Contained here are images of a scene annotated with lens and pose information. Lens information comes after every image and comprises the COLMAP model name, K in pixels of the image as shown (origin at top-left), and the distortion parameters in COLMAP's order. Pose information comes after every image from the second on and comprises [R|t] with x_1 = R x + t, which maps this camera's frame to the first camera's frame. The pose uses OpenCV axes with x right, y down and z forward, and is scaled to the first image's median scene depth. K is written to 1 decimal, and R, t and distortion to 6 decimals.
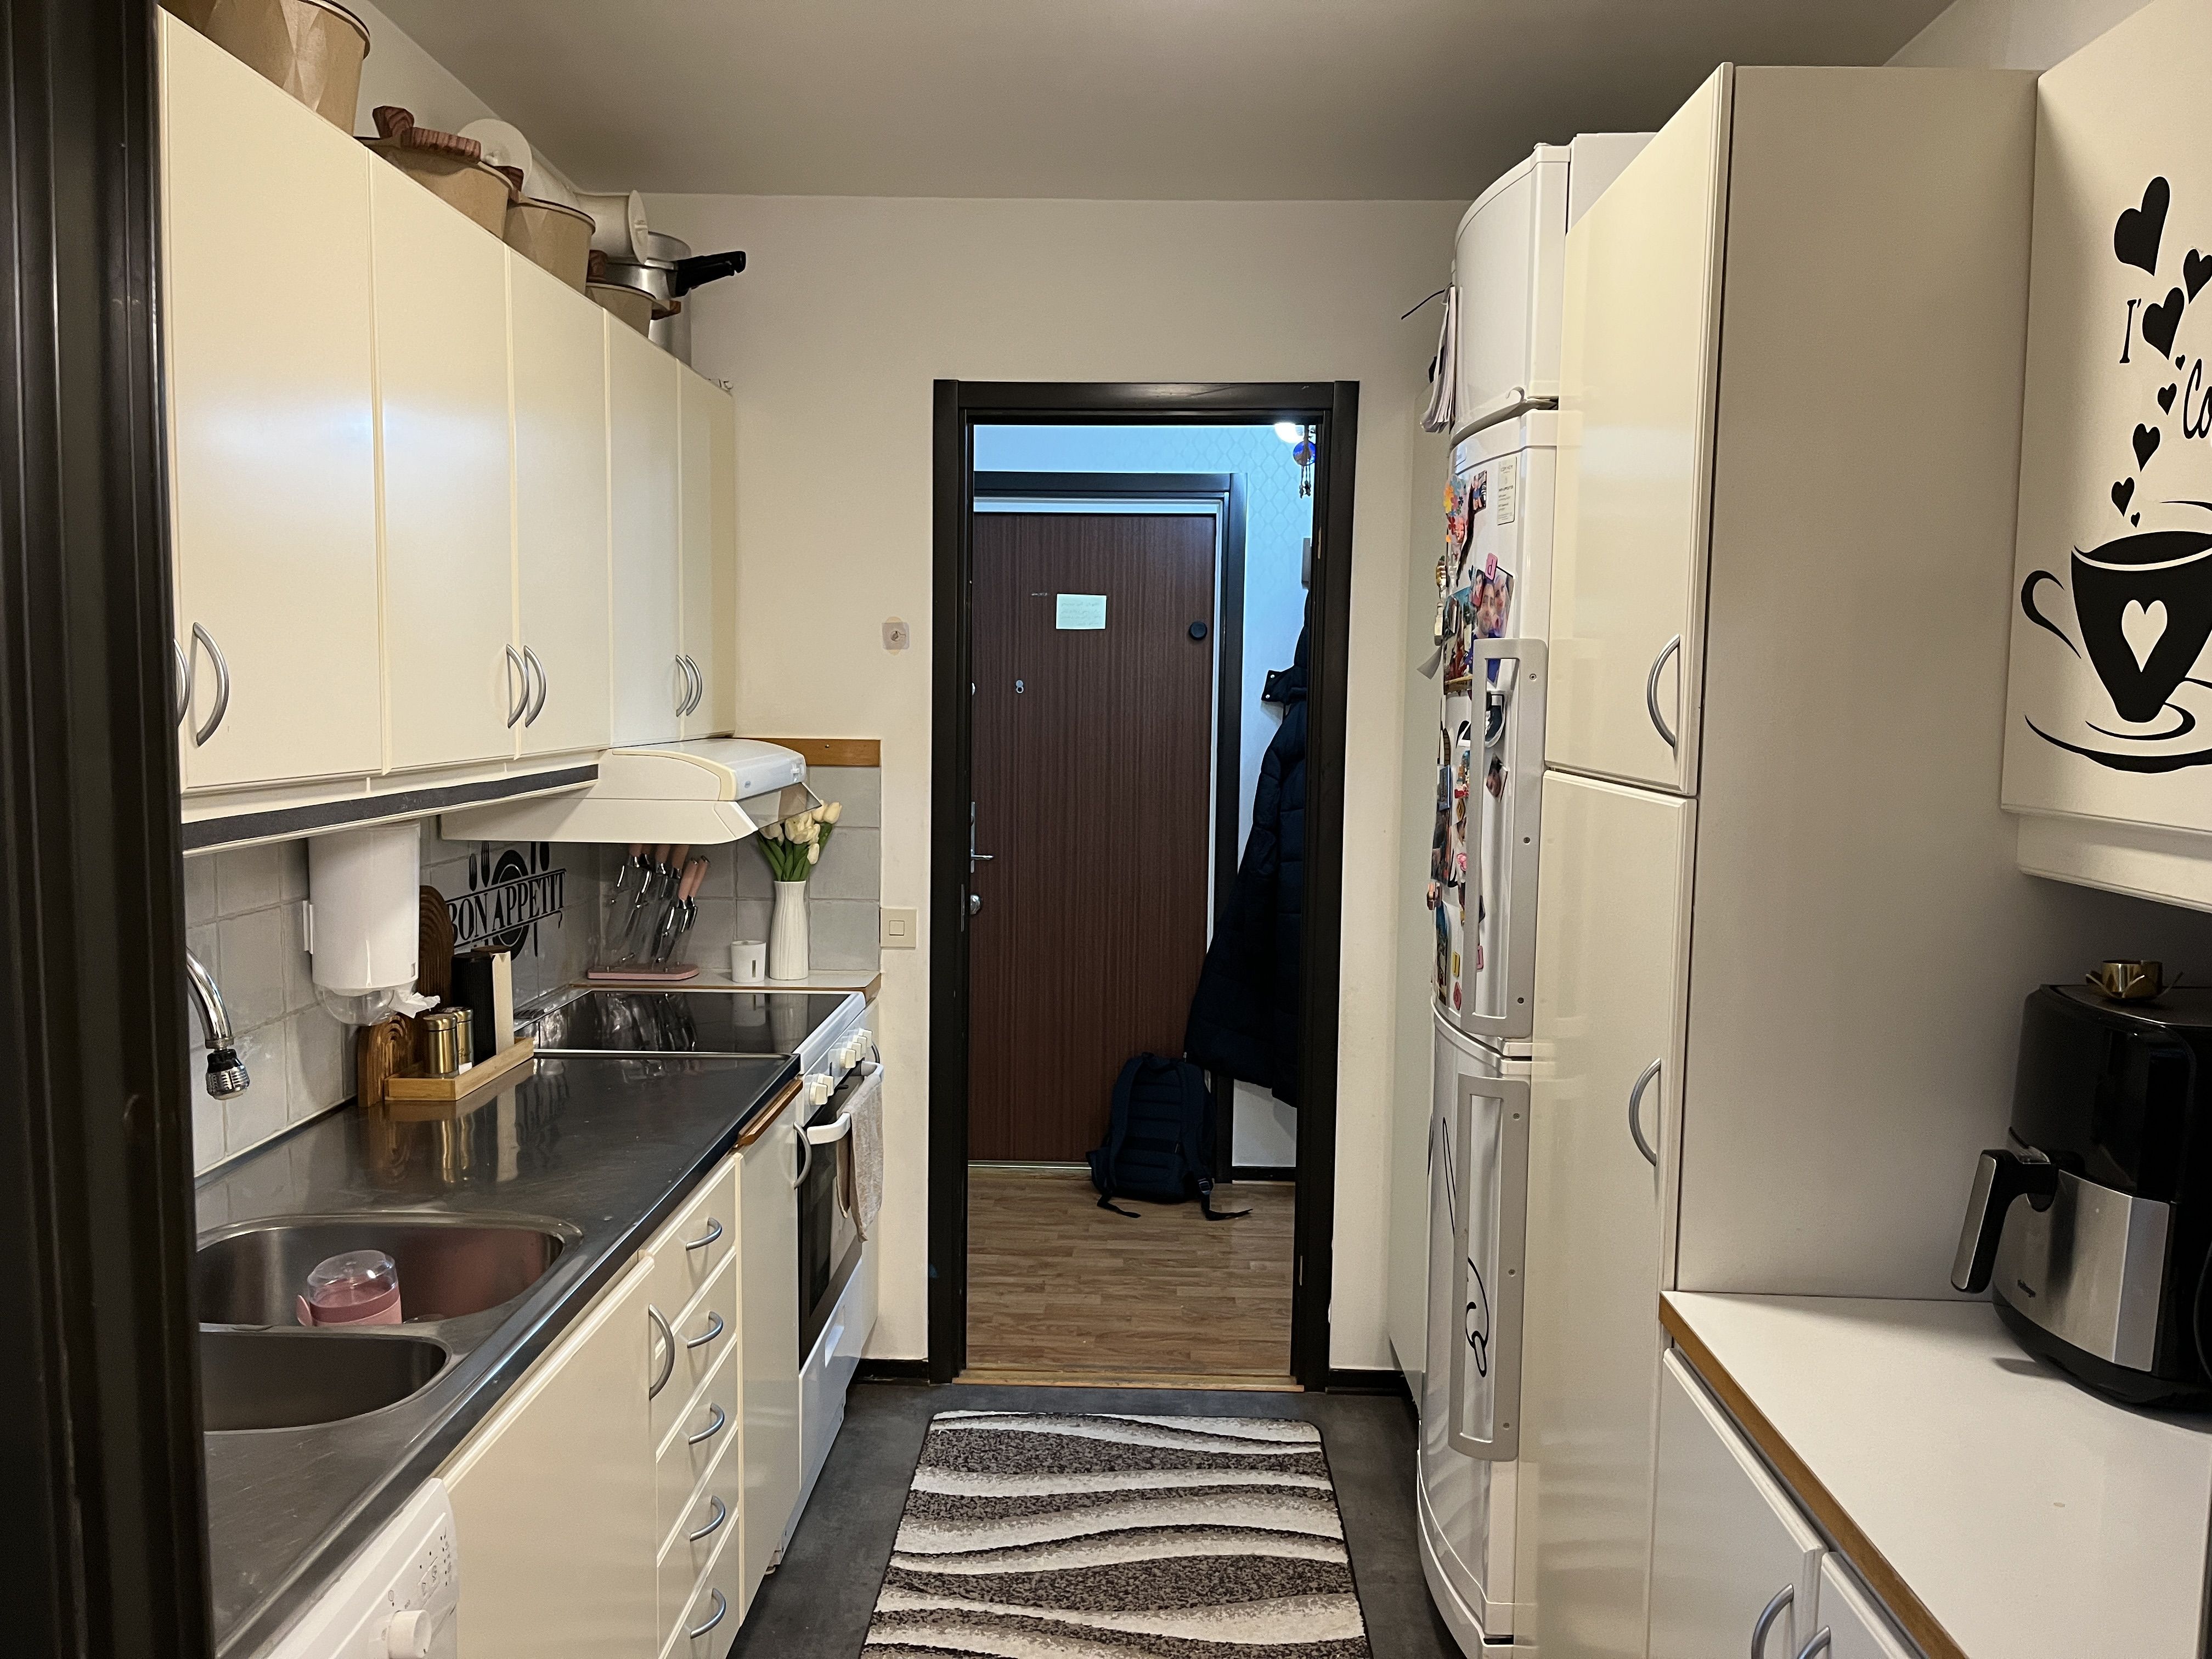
lens RADIAL K [[1670.0, 0, 1100.2], [0, 1670.0, 826.9], [0, 0, 1]] dist [0.043020, -0.078750]
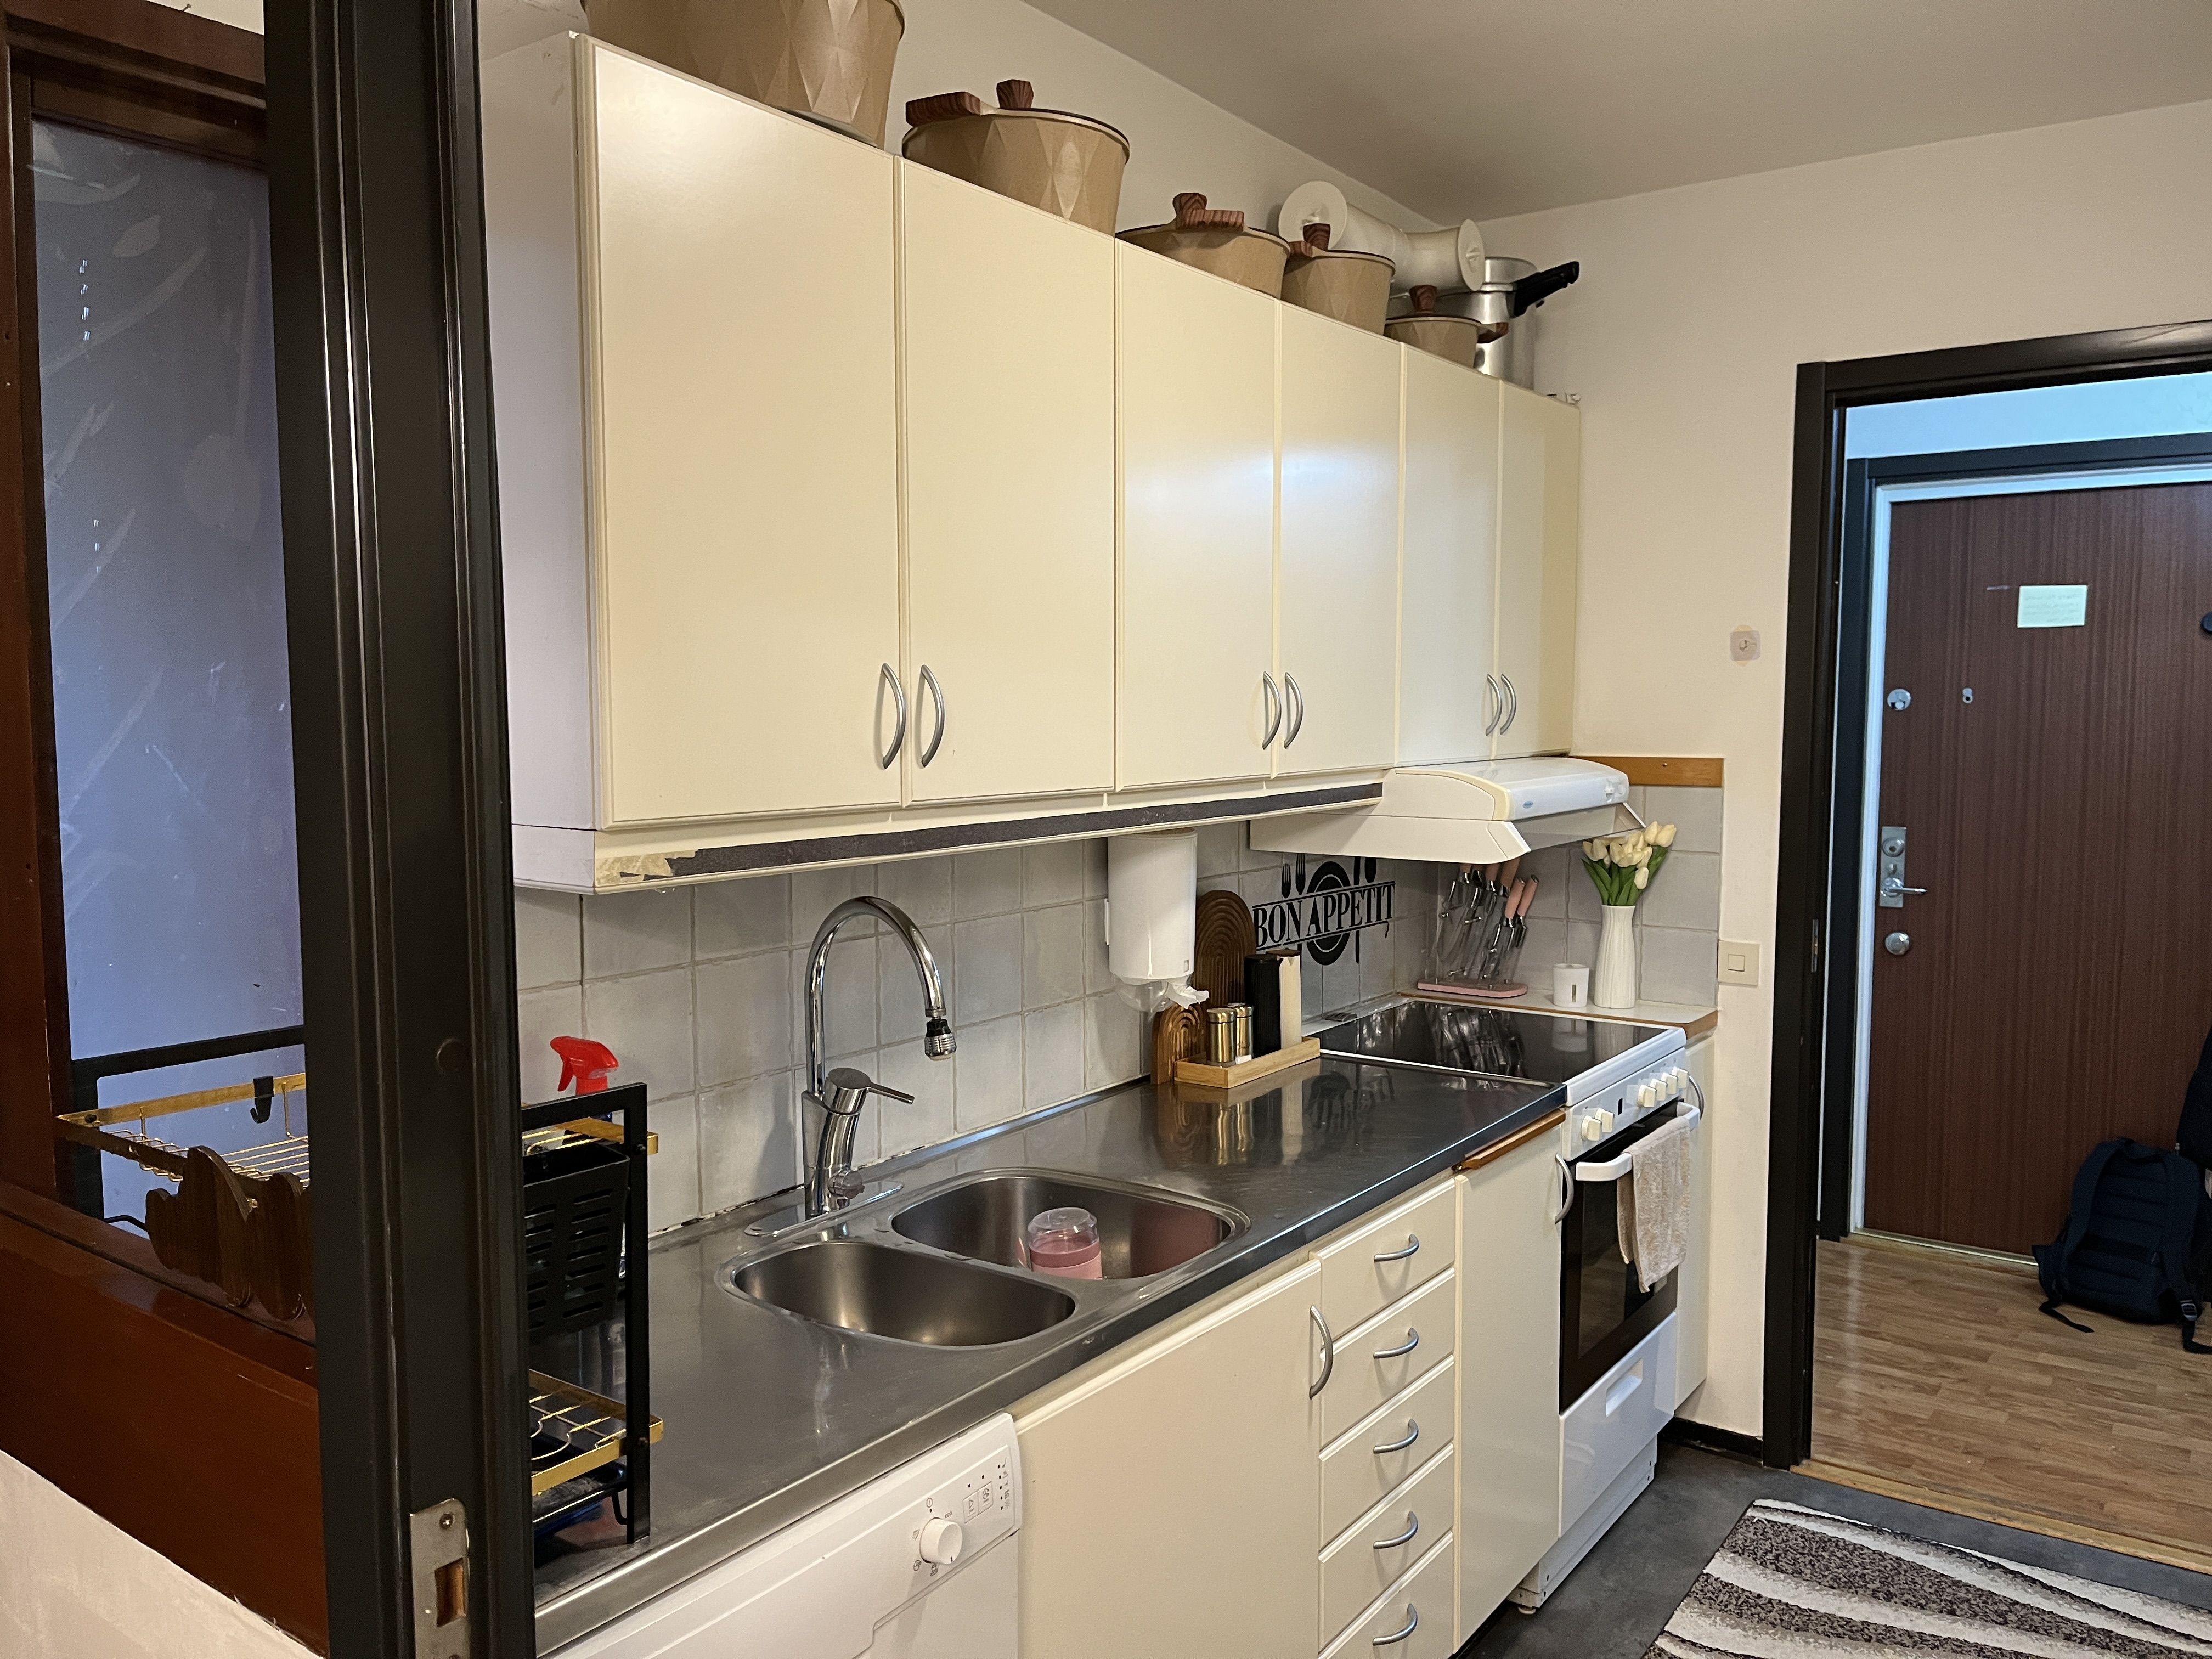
lens RADIAL K [[1670.0, 0, 1088.2], [0, 1670.0, 813.5], [0, 0, 1]] dist [0.043020, -0.078750]
pose [[0.819798, 0.024034, -0.572148, 0.123834], [-0.032619, 0.999457, -0.004753, -0.006126], [0.571723, 0.022559, 0.820137, 0.038801]]
